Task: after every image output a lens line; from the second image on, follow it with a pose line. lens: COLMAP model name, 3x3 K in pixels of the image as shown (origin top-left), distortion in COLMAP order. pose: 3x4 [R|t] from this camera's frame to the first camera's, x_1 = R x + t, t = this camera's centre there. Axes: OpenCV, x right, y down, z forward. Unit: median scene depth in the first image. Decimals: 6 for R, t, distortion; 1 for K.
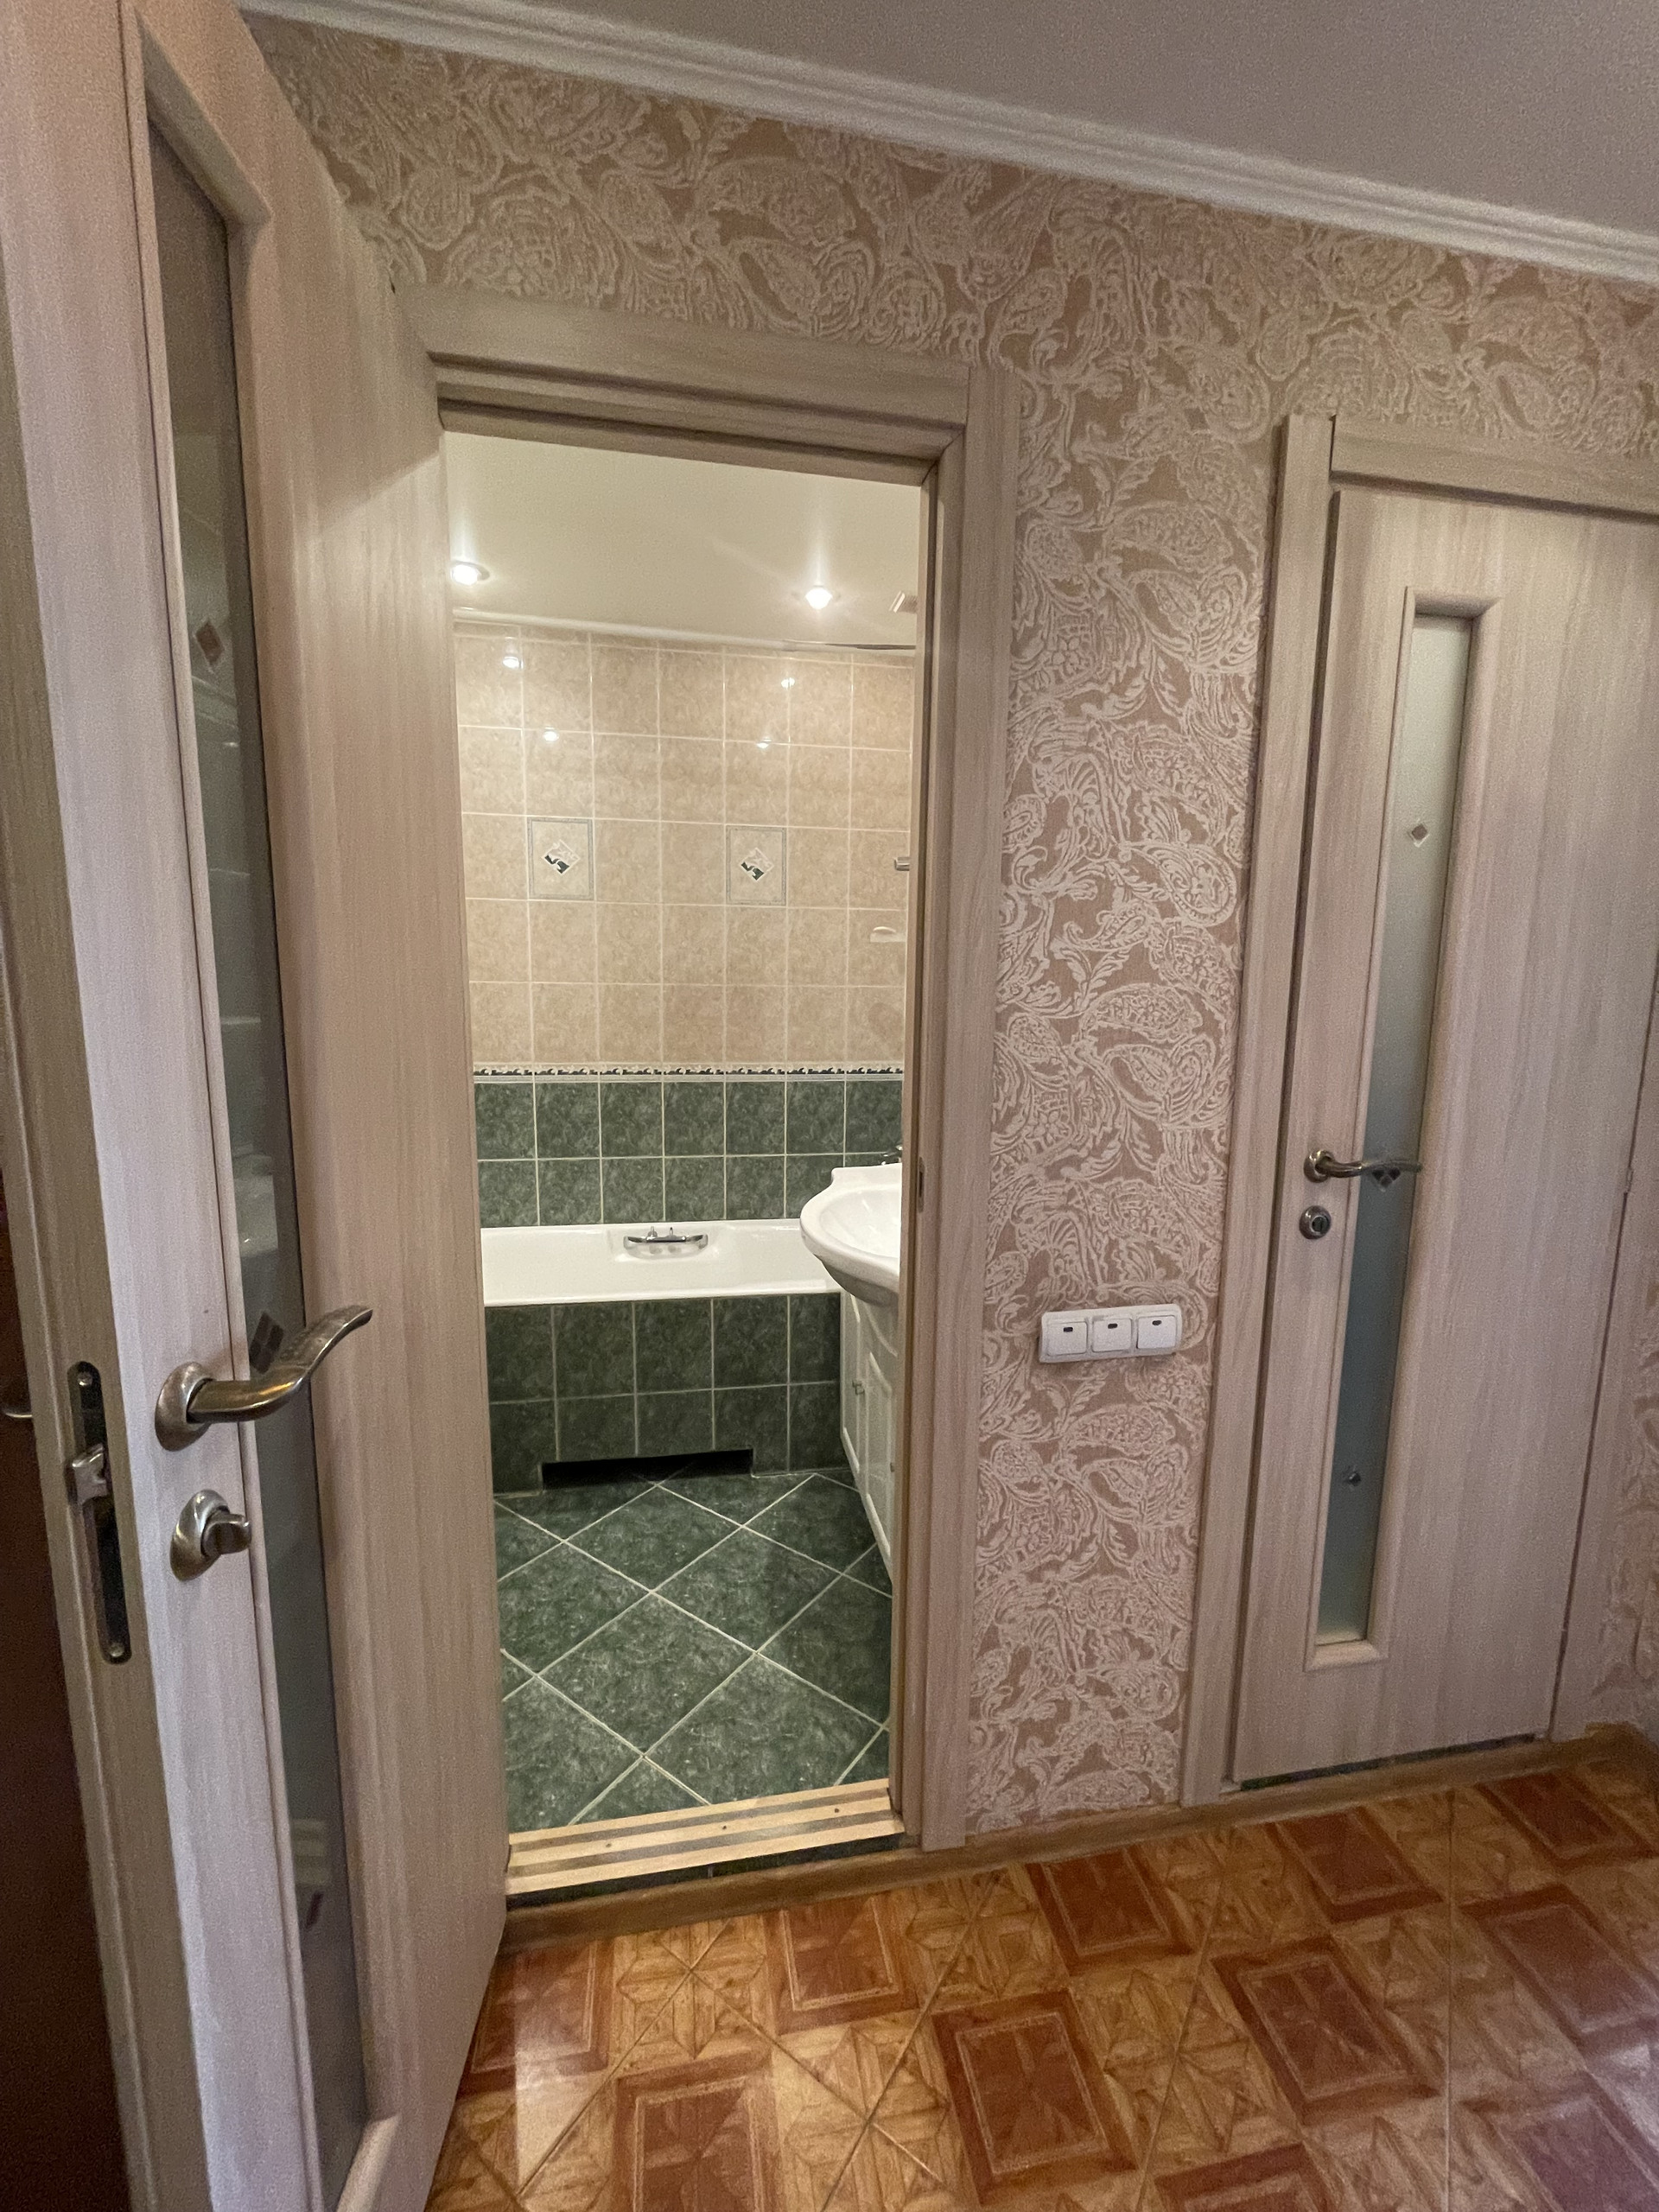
lens RADIAL K [[903.9, 0, 831.0], [0, 903.9, 1107.3], [0, 0, 1]] dist [-0.001044, -0.000004]
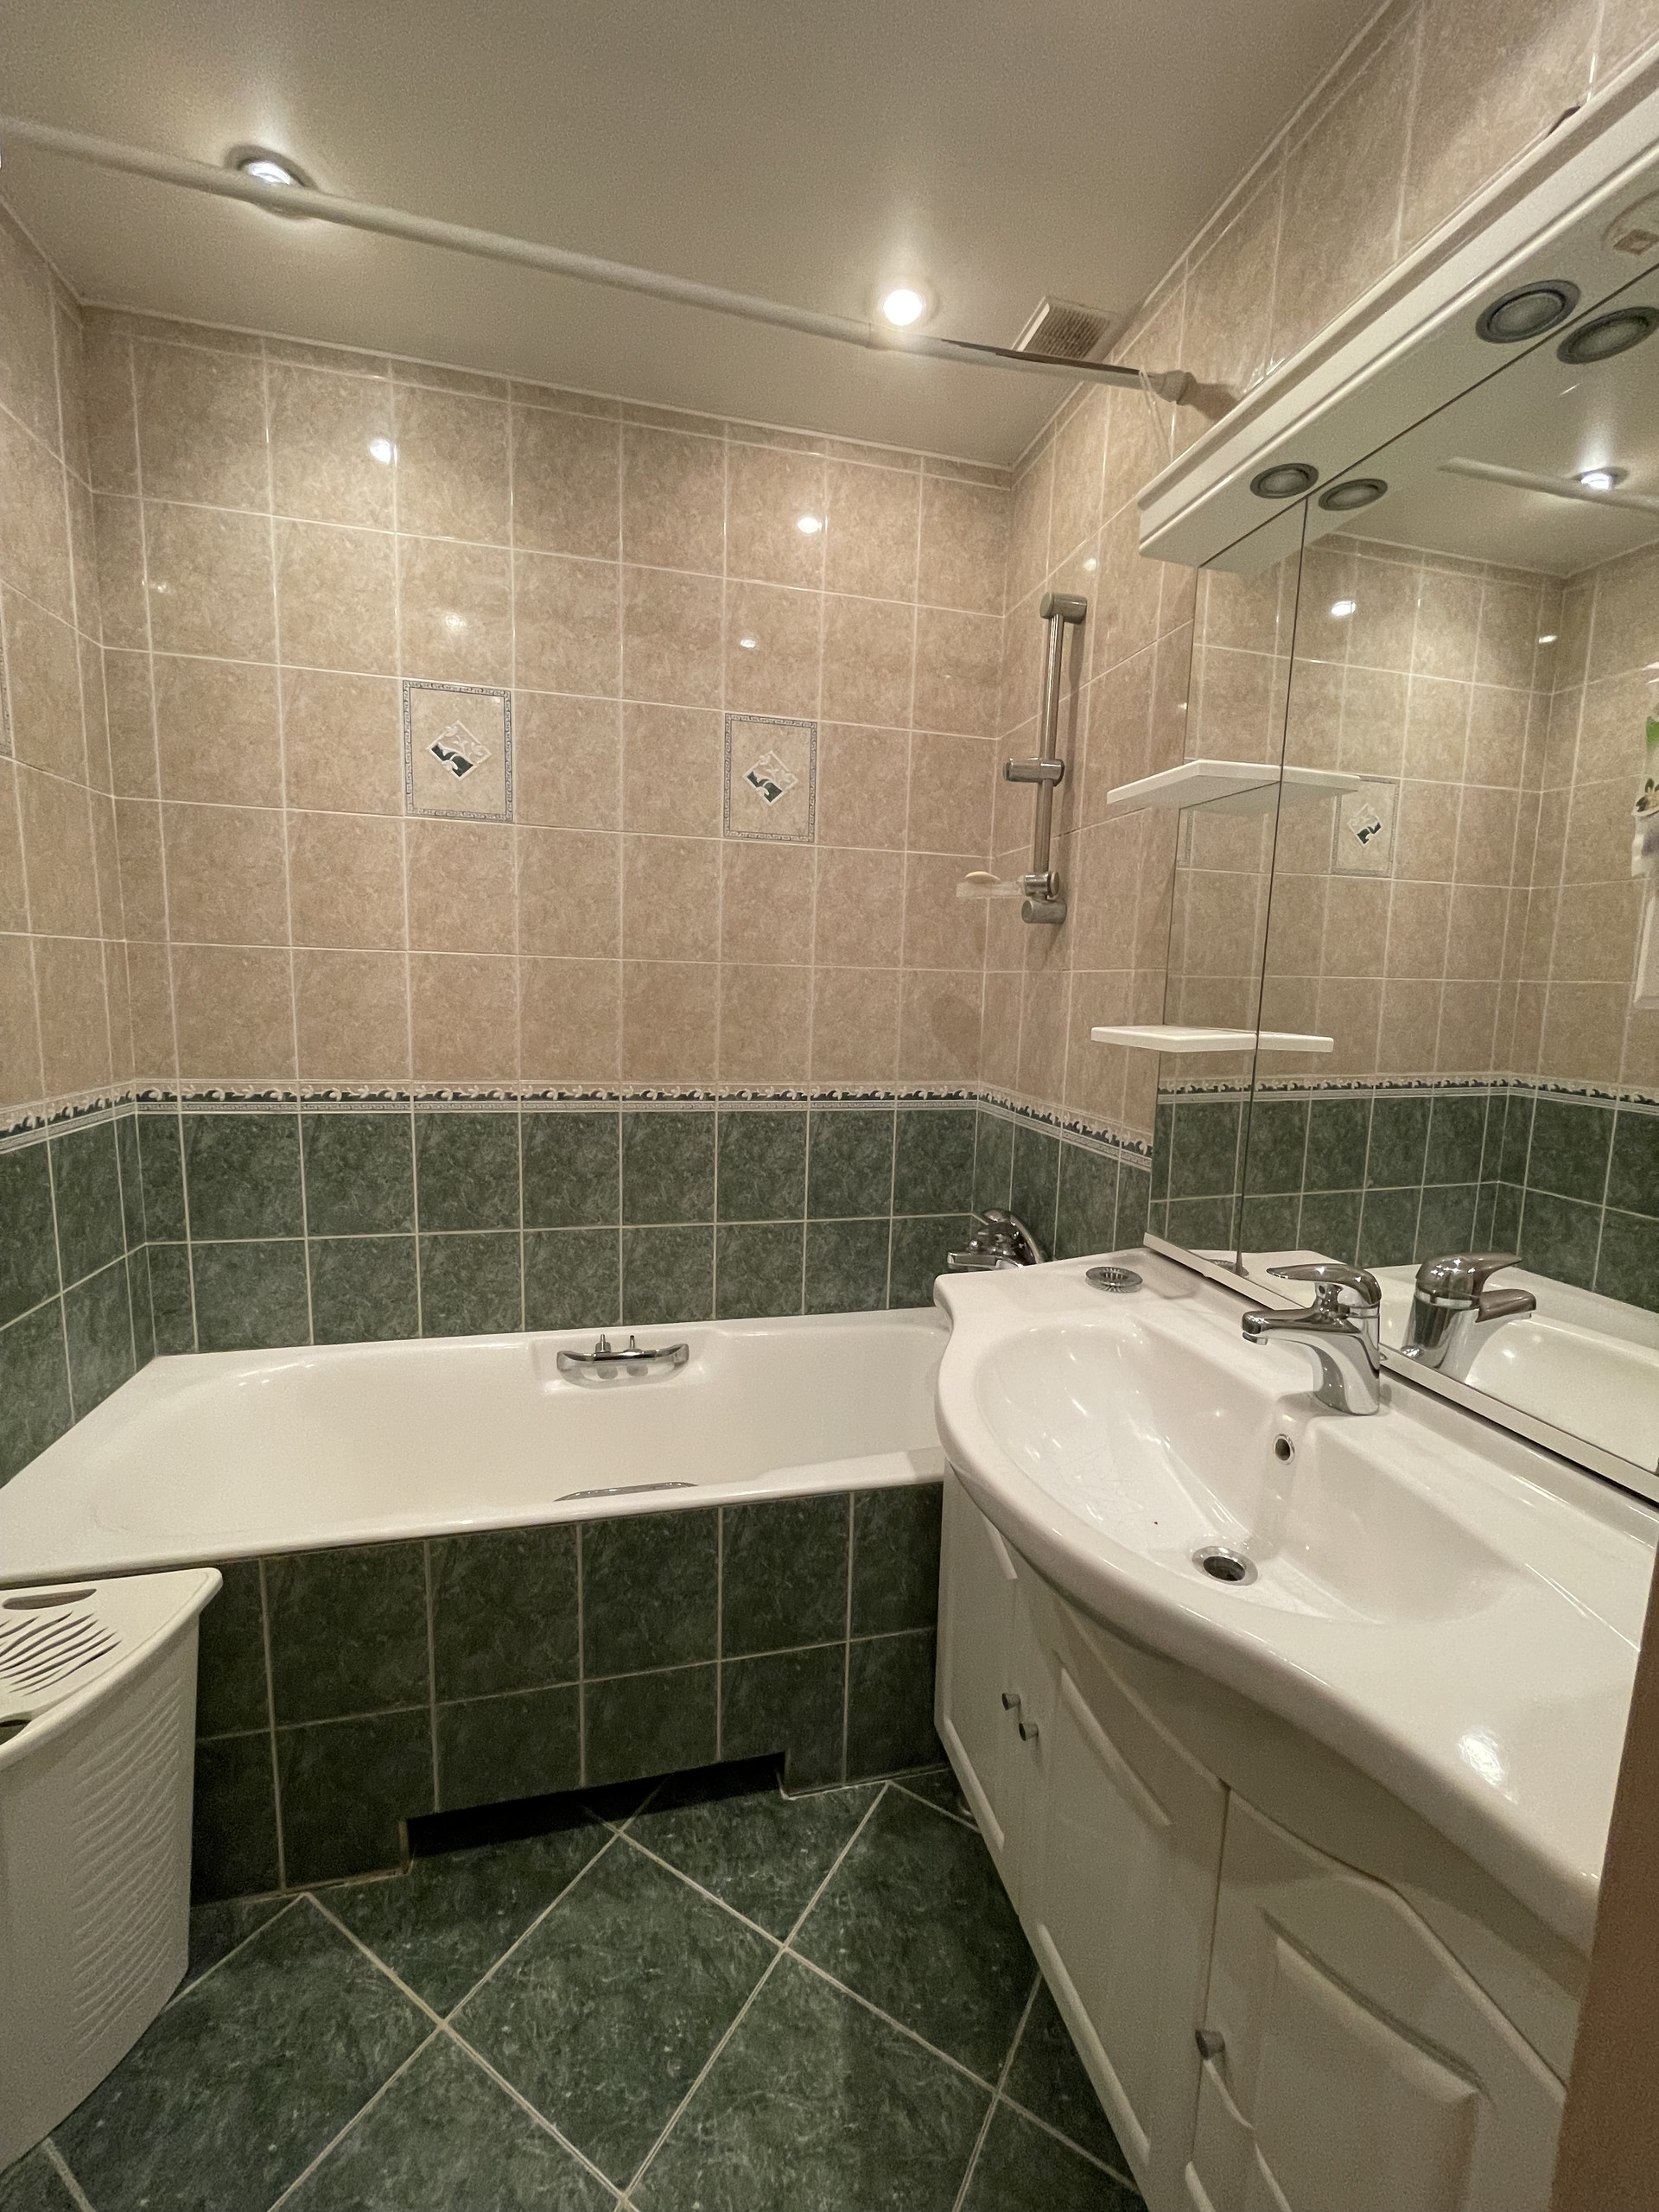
lens RADIAL K [[903.9, 0, 831.0], [0, 903.9, 1107.3], [0, 0, 1]] dist [-0.001044, -0.000004]
pose [[0.996876, 0.005314, 0.078802, -0.088907], [-0.004745, 0.999961, -0.007405, -0.027458], [-0.078838, 0.007008, 0.996863, 0.351092]]
